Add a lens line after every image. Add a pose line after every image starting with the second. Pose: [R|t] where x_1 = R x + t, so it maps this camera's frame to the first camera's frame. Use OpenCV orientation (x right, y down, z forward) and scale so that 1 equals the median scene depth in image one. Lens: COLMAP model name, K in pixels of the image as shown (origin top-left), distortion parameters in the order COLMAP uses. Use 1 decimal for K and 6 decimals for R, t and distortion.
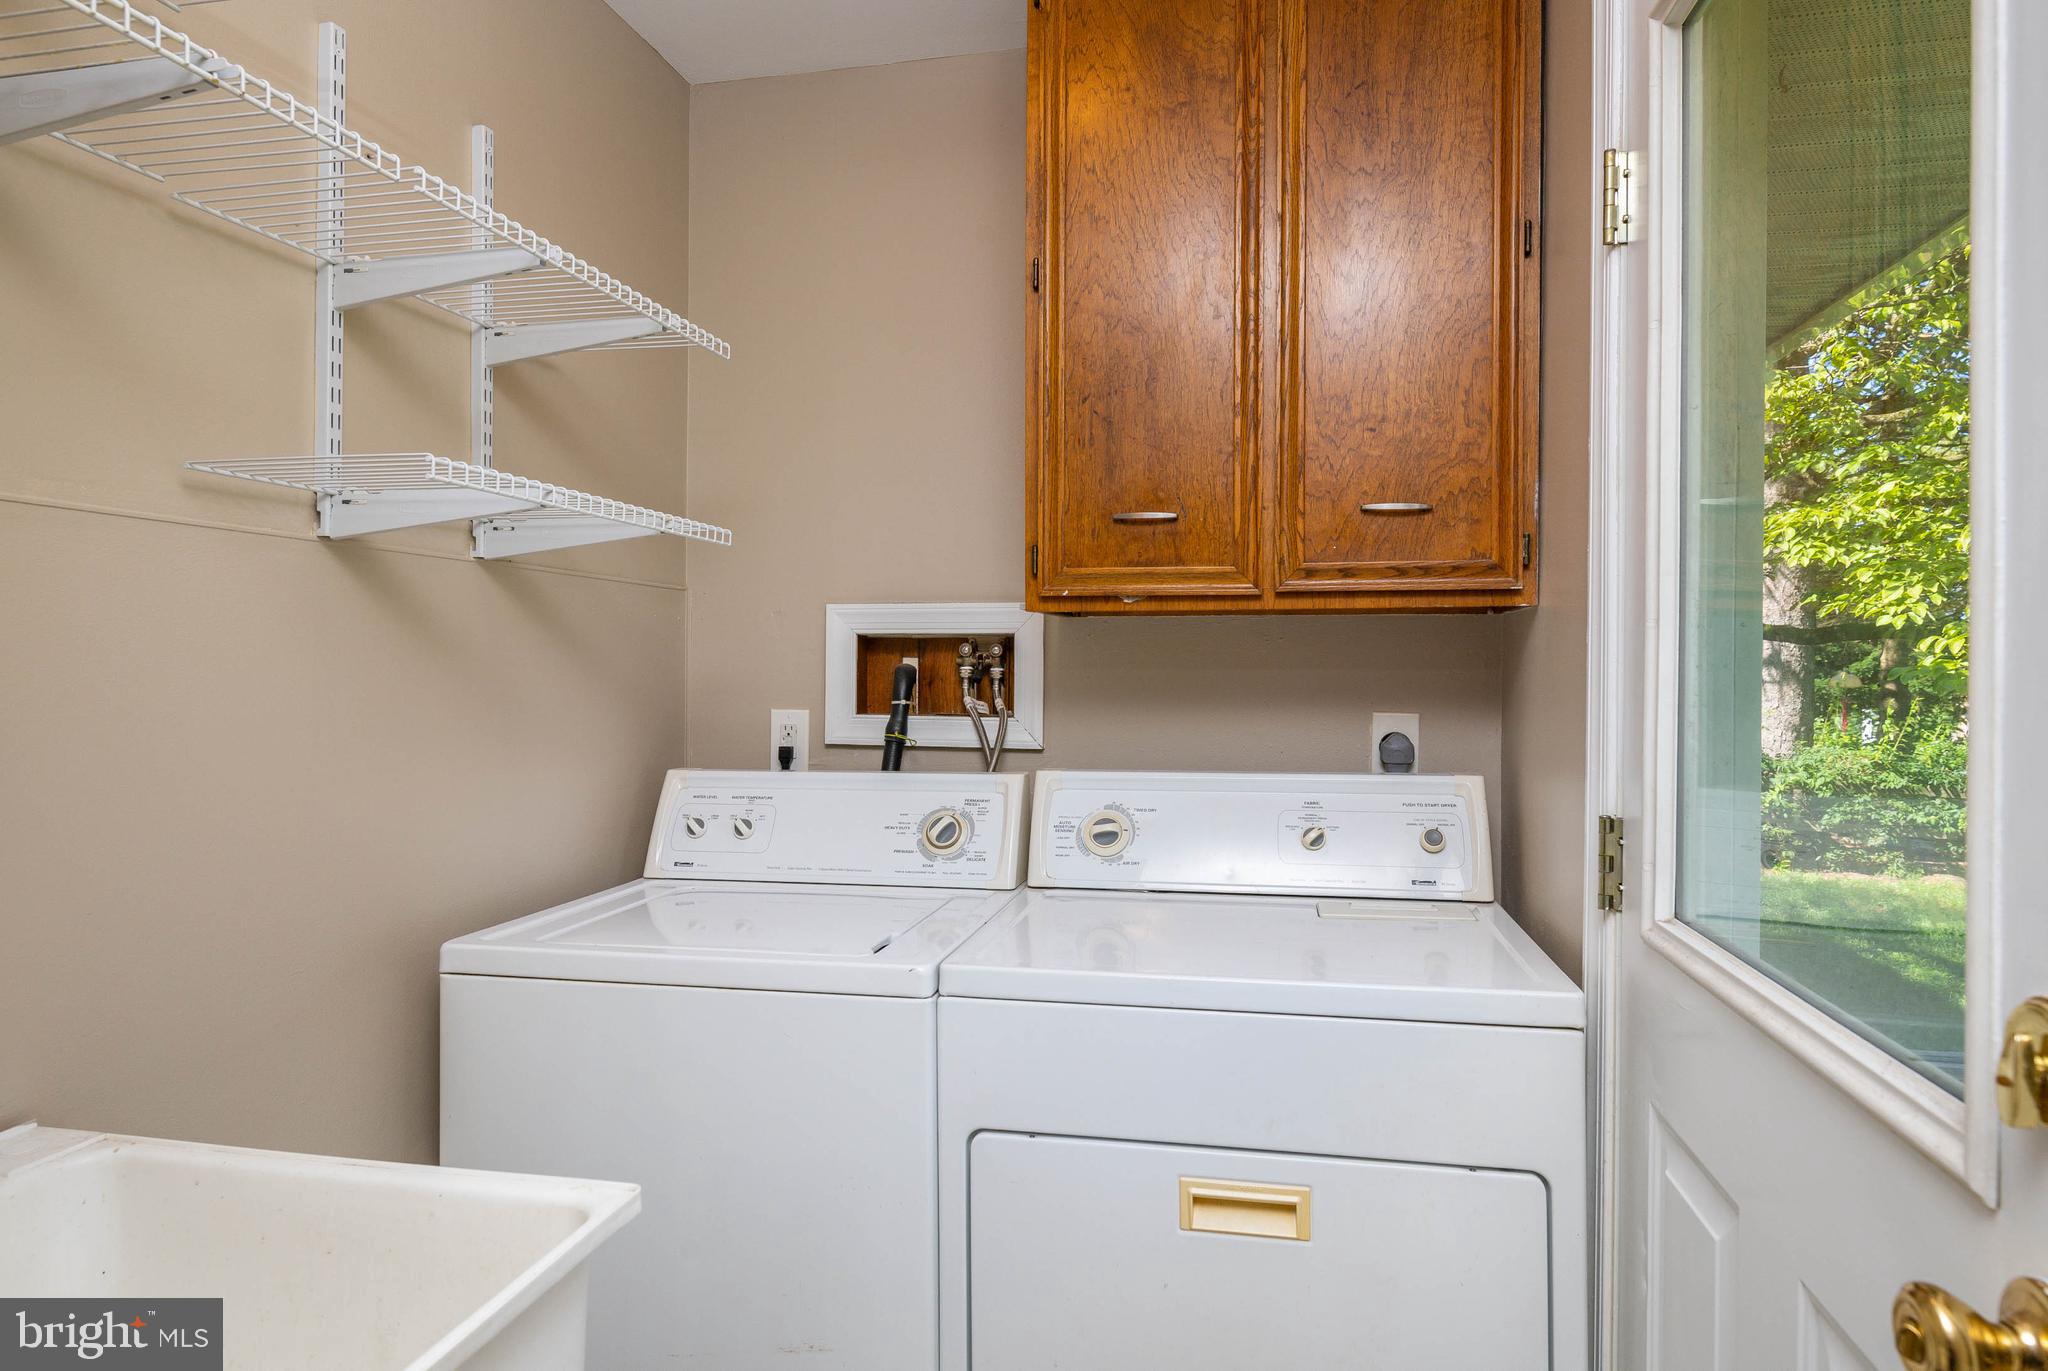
lens RADIAL K [[1116.6, 0, 1021.9], [0, 1116.6, 680.1], [0, 0, 1]] dist [0.012100, -0.000177]
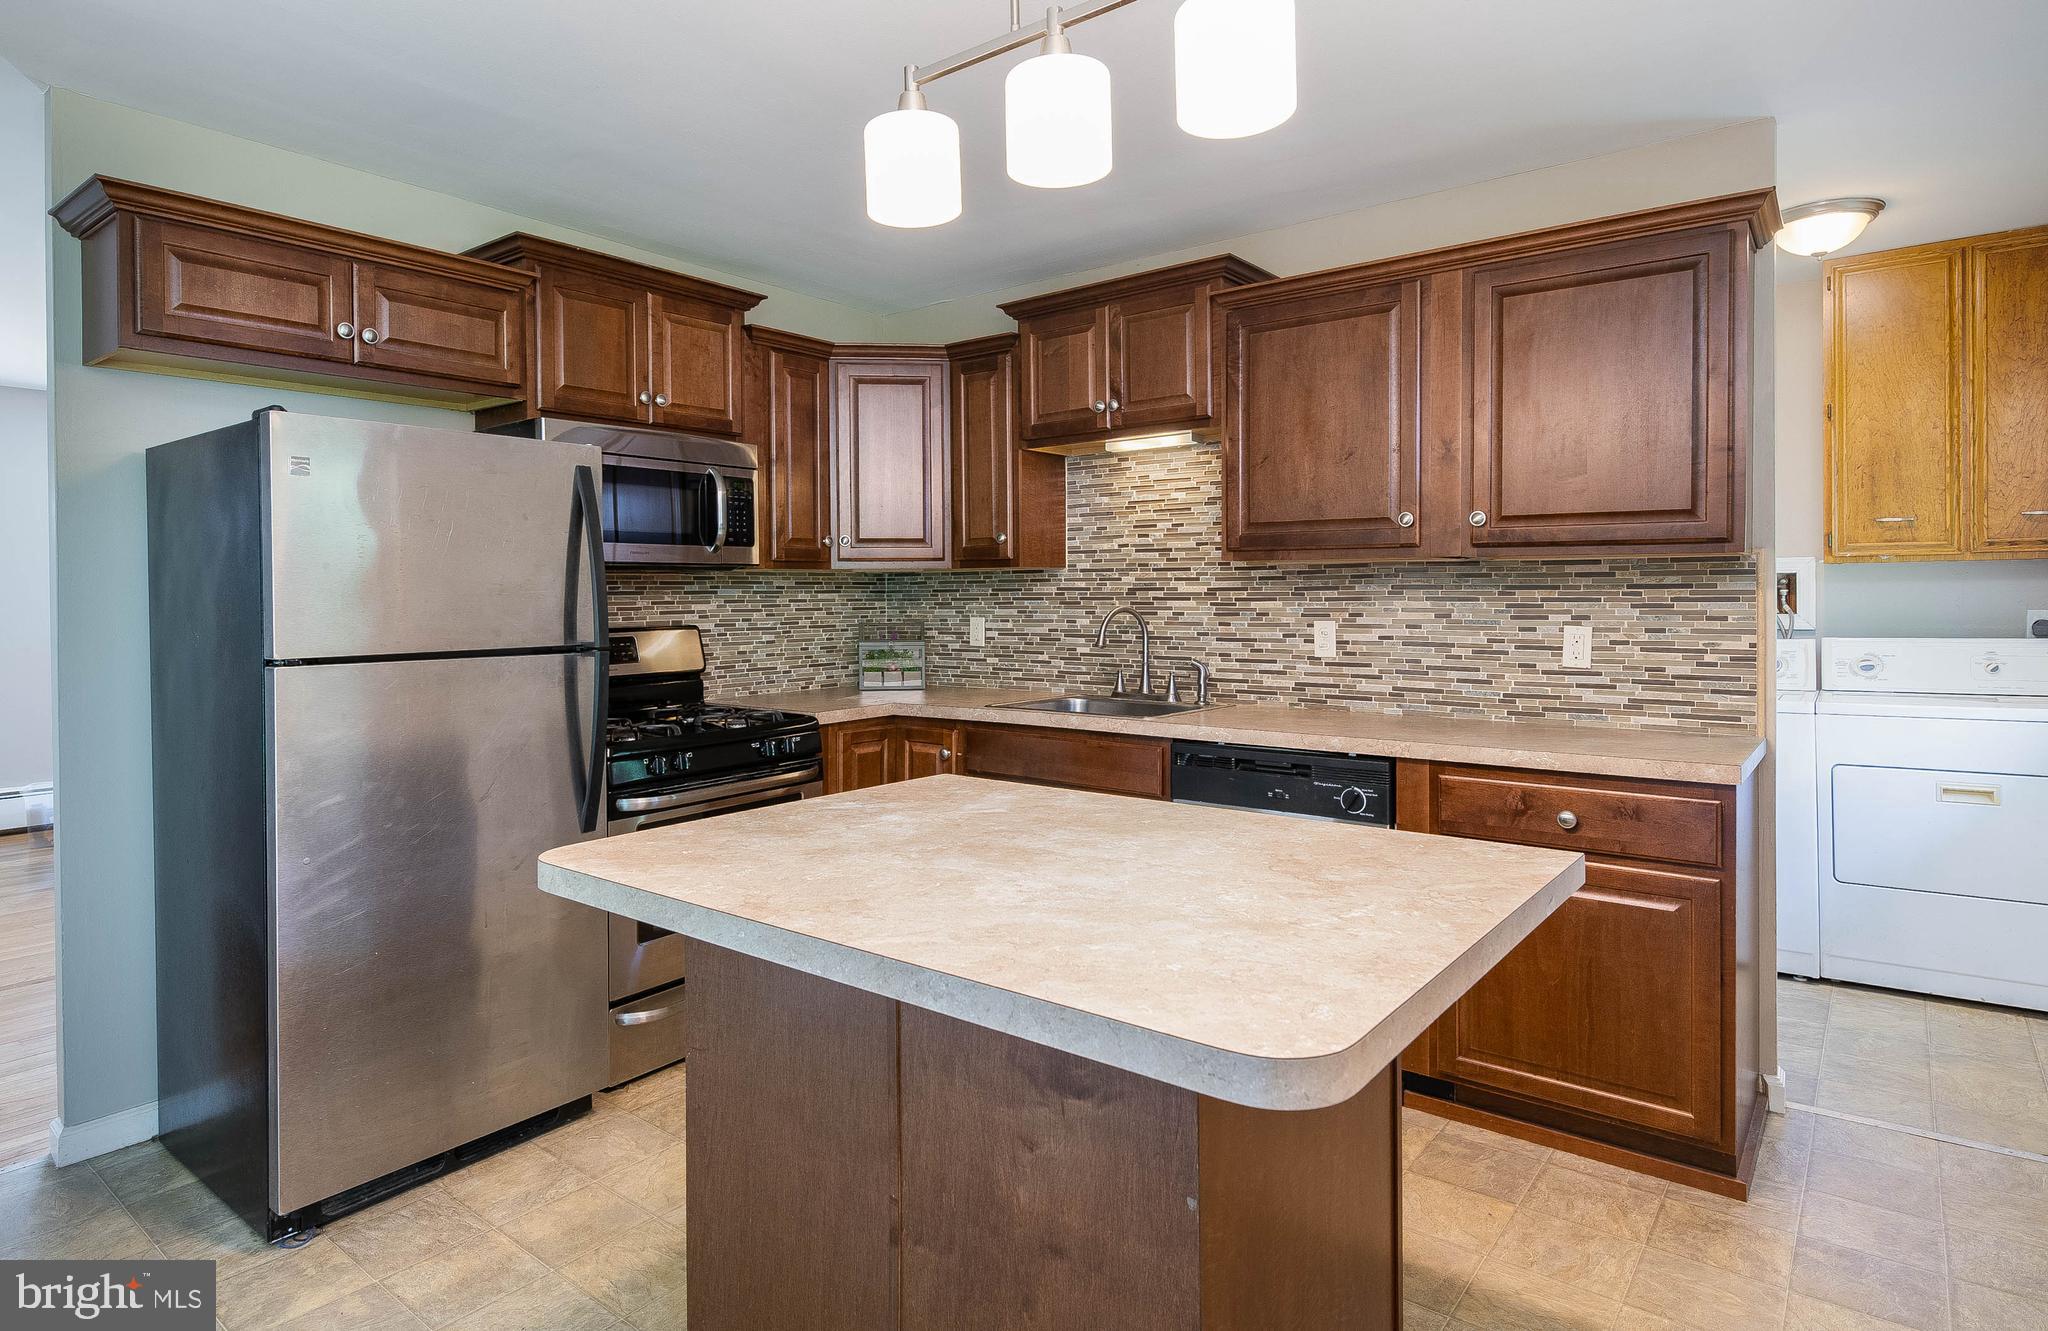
lens RADIAL K [[1100.8, 0, 996.7], [0, 1100.8, 616.6], [0, 0, 1]] dist [-0.002855, -0.002243]
pose [[0.896405, -0.004142, -0.443216, -0.504680], [0.005948, 0.999979, 0.002685, 0.027456], [0.443195, -0.005043, 0.896411, -1.683106]]
